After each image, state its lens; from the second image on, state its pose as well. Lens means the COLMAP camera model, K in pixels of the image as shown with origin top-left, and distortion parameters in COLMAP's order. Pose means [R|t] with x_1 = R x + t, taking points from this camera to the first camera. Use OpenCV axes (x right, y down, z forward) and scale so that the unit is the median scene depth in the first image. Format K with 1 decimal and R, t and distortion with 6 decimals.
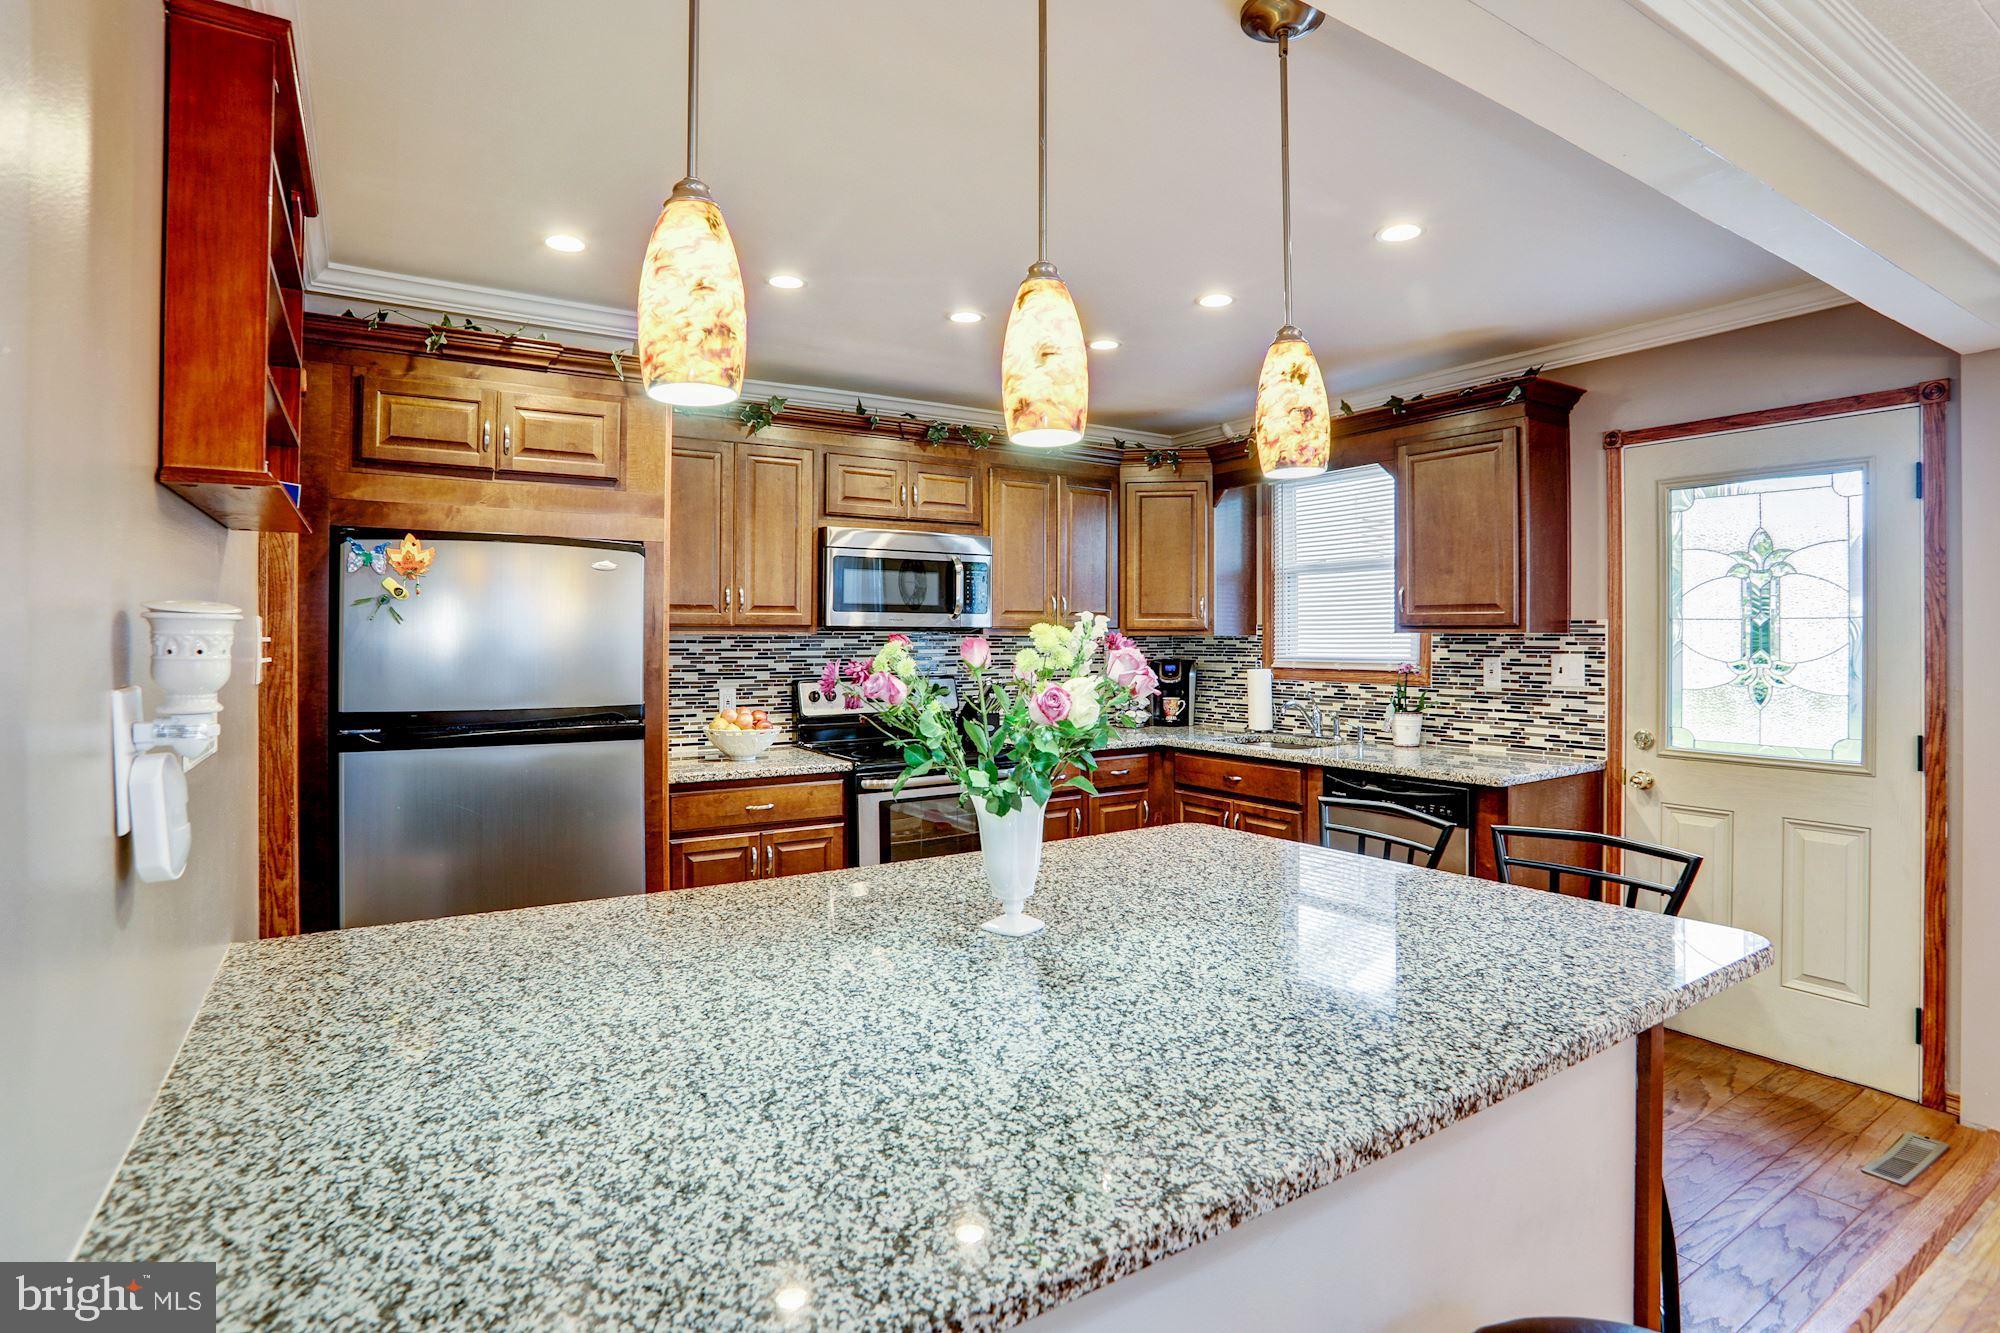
lens RADIAL K [[1002.4, 0, 983.6], [0, 1002.4, 626.4], [0, 0, 1]] dist [-0.074527, 0.027977]
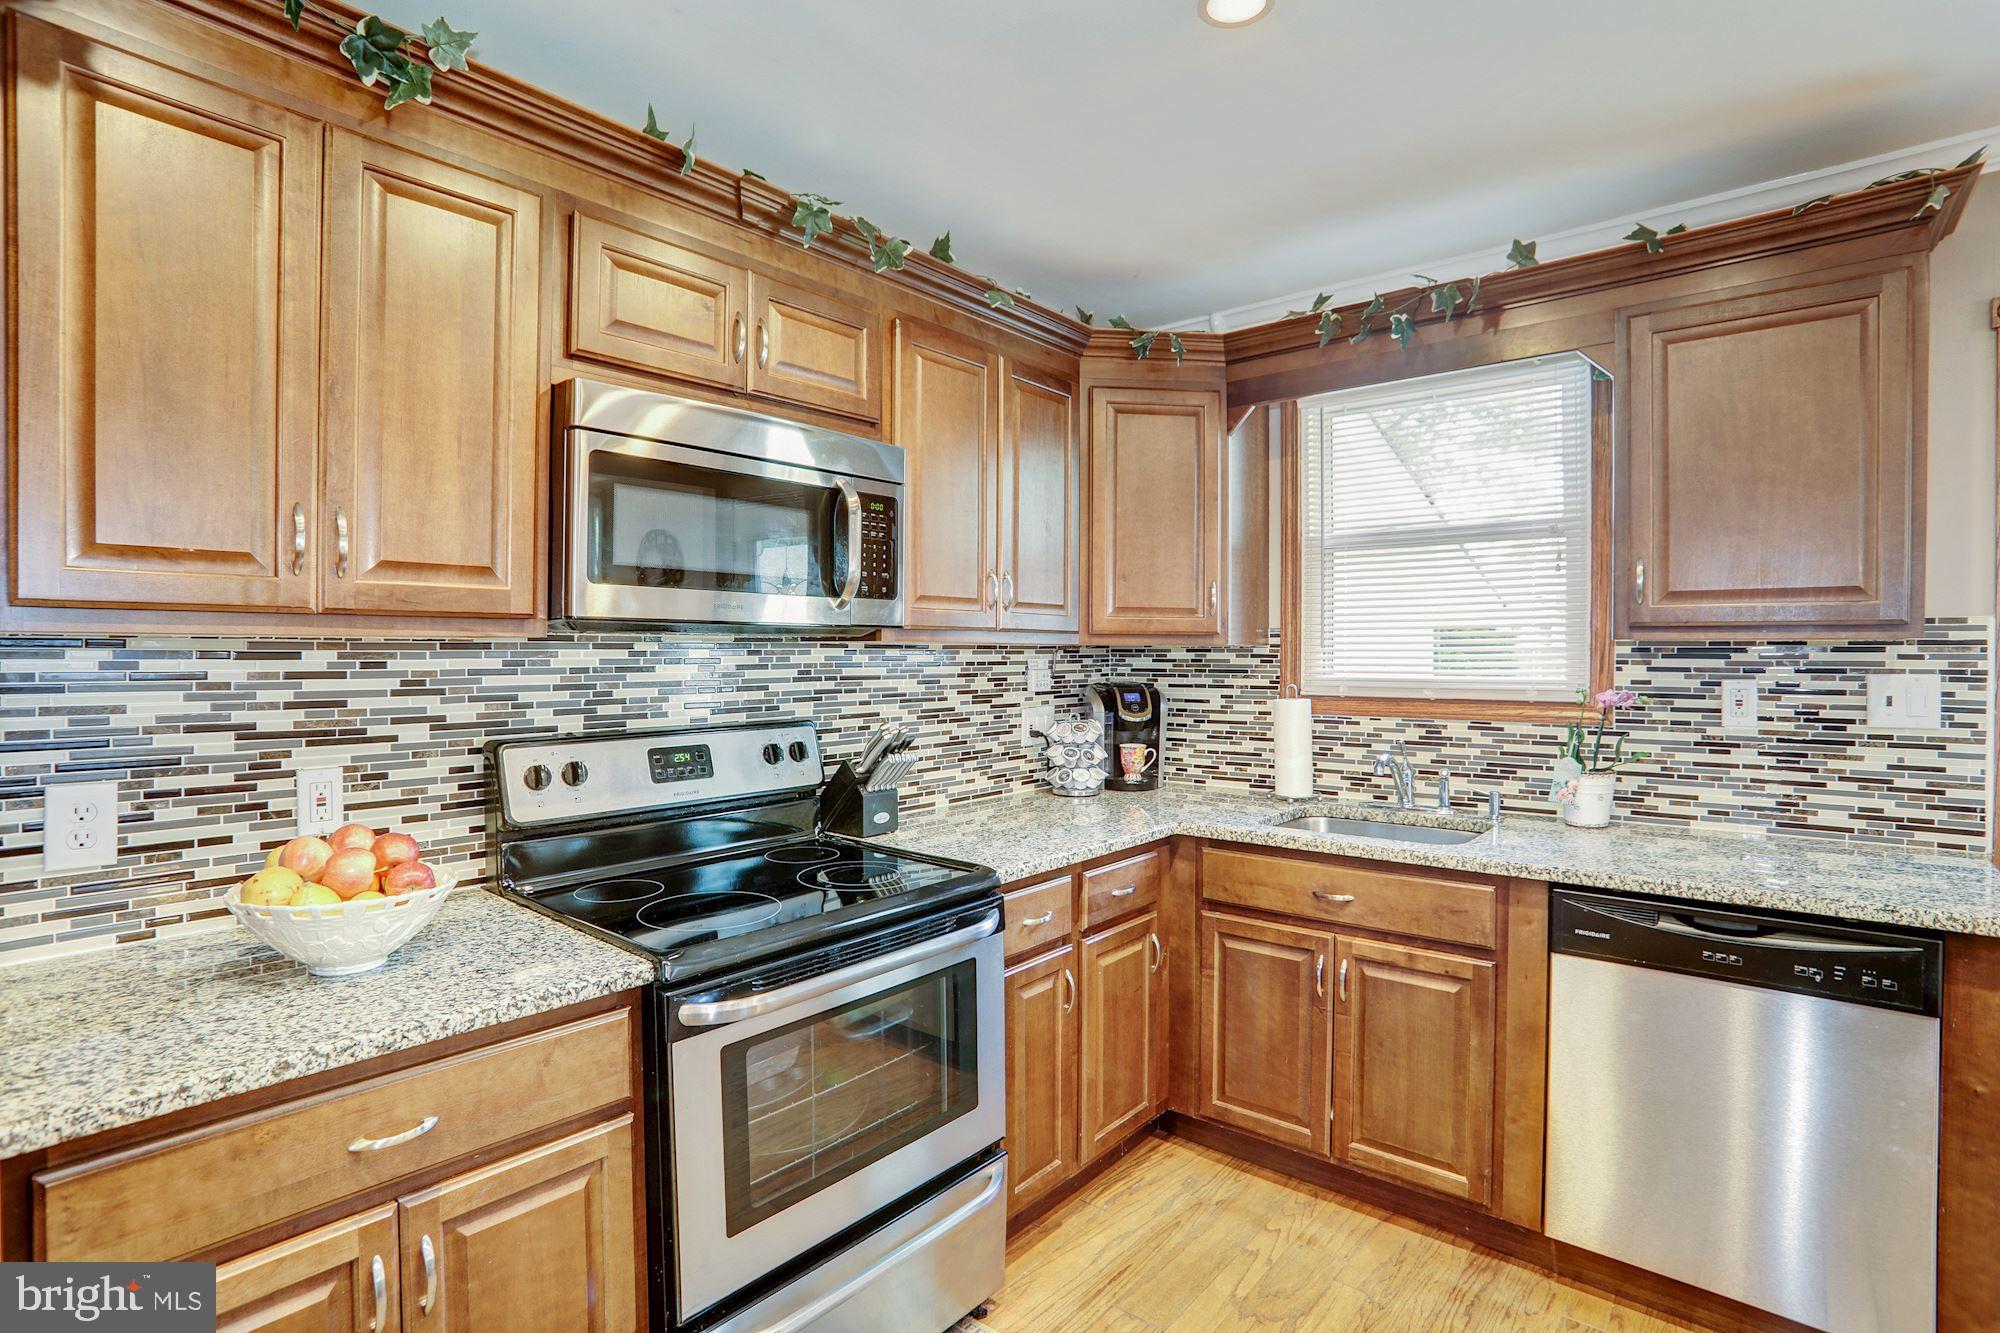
lens RADIAL K [[1002.4, 0, 969.1], [0, 1002.4, 662.1], [0, 0, 1]] dist [-0.074527, 0.027977]
pose [[0.963085, -0.003074, 0.269179, -0.107682], [-0.002027, 0.999824, 0.018670, 0.010213], [-0.269189, -0.018526, 0.962909, 0.550496]]
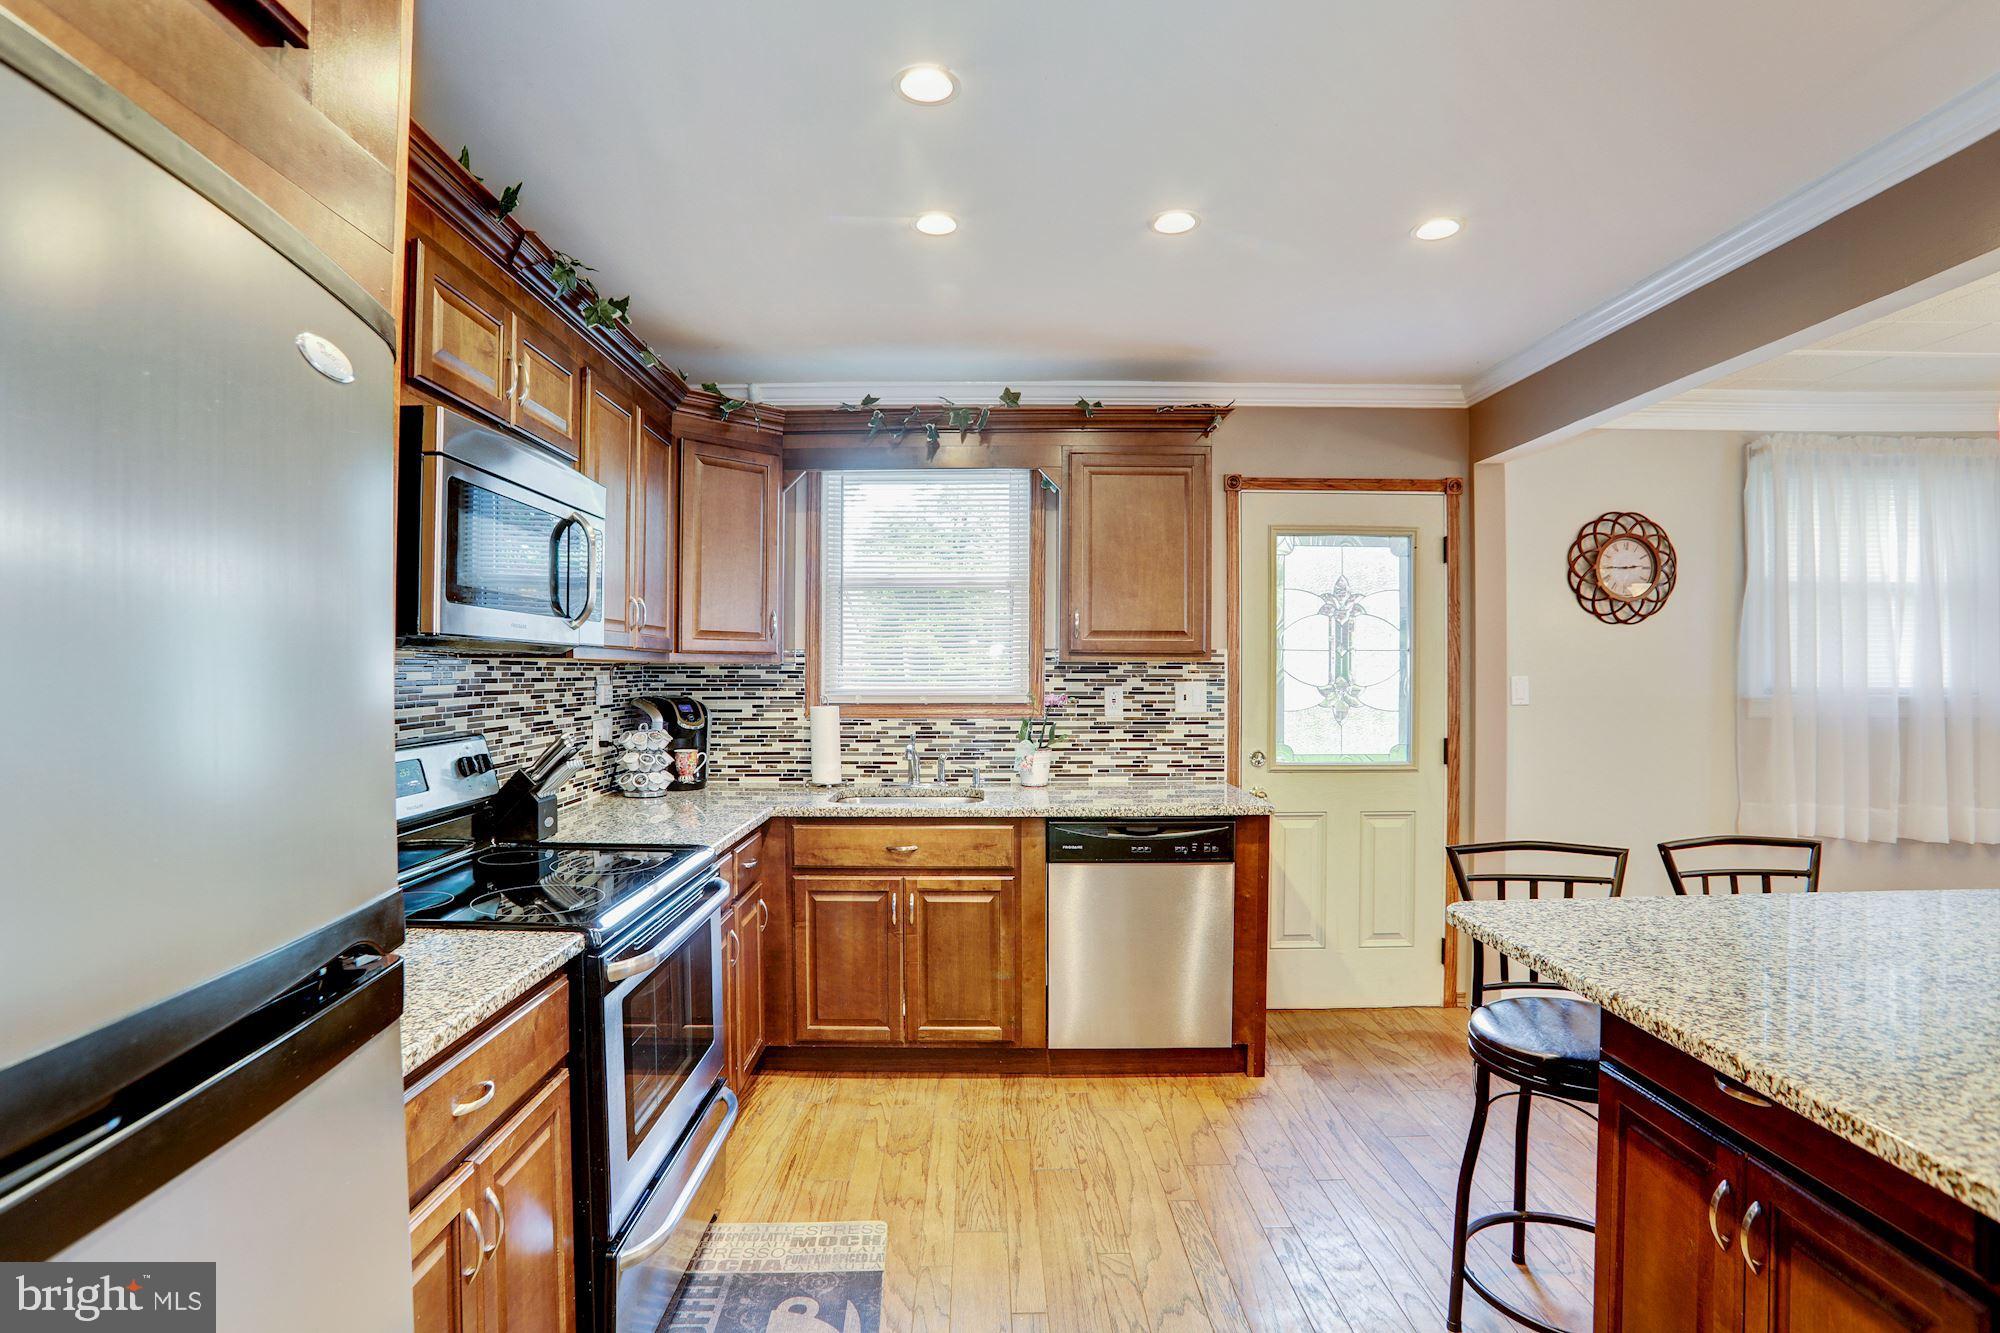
lens RADIAL K [[1002.4, 0, 1012.7], [0, 1002.4, 678.4], [0, 0, 1]] dist [-0.074527, 0.027977]
pose [[0.539811, -0.007026, 0.841757, -0.376545], [-0.008451, 0.999870, 0.013765, 0.010772], [-0.841744, -0.014545, 0.539681, 0.547556]]
